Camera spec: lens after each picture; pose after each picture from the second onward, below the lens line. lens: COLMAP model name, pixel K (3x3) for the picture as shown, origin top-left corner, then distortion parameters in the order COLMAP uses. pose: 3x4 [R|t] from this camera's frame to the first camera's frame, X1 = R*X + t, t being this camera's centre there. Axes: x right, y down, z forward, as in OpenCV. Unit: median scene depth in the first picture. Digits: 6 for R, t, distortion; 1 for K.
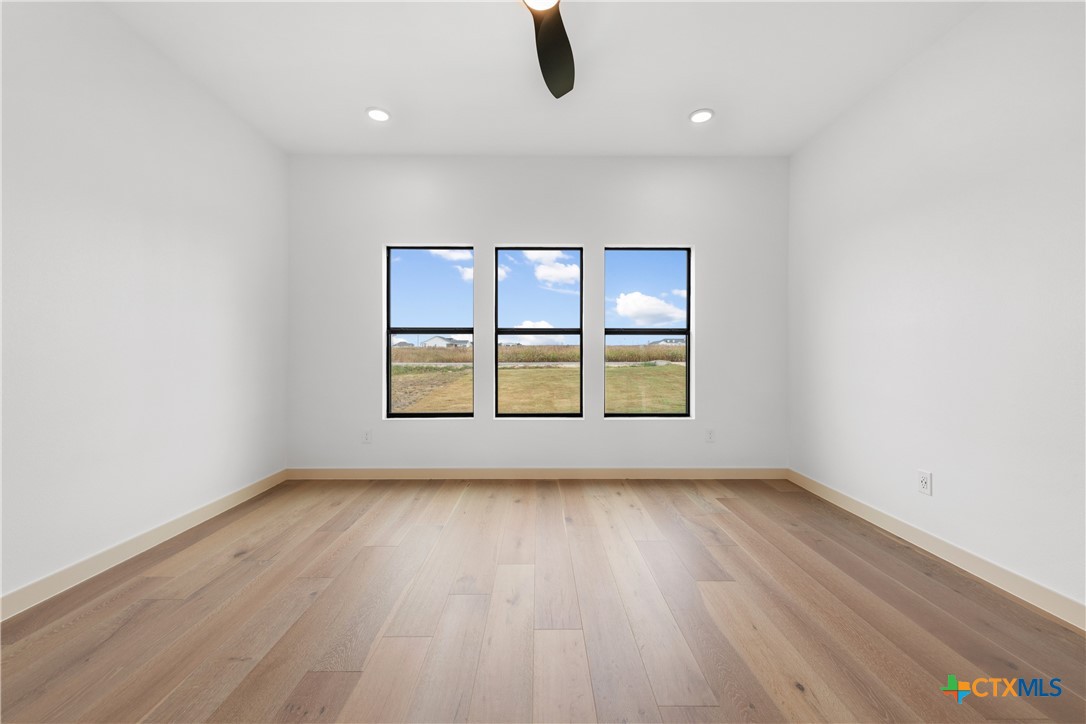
lens RADIAL K [[419.1, 0, 544.0], [0, 419.1, 354.6], [0, 0, 1]] dist [0.003535, -0.000125]
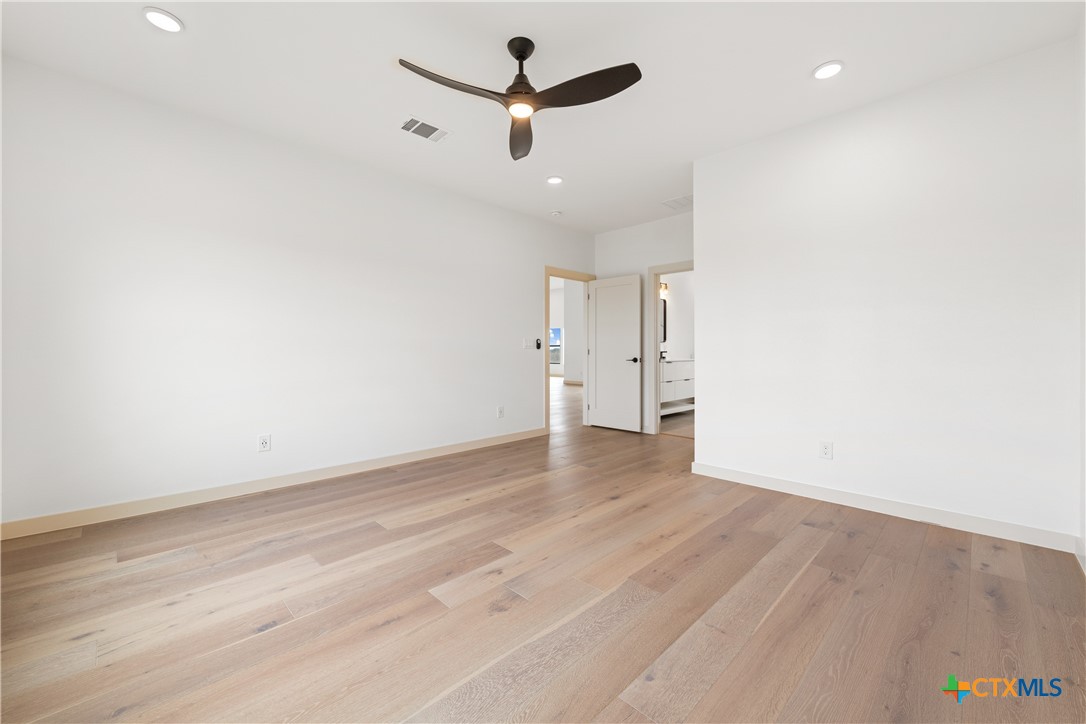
lens RADIAL K [[419.1, 0, 545.0], [0, 419.1, 356.8], [0, 0, 1]] dist [0.003535, -0.000125]
pose [[-0.688139, -0.011989, 0.725480, -0.661615], [-0.002892, 0.999901, 0.013782, -0.004428], [-0.725574, 0.007386, -0.688105, 1.140567]]
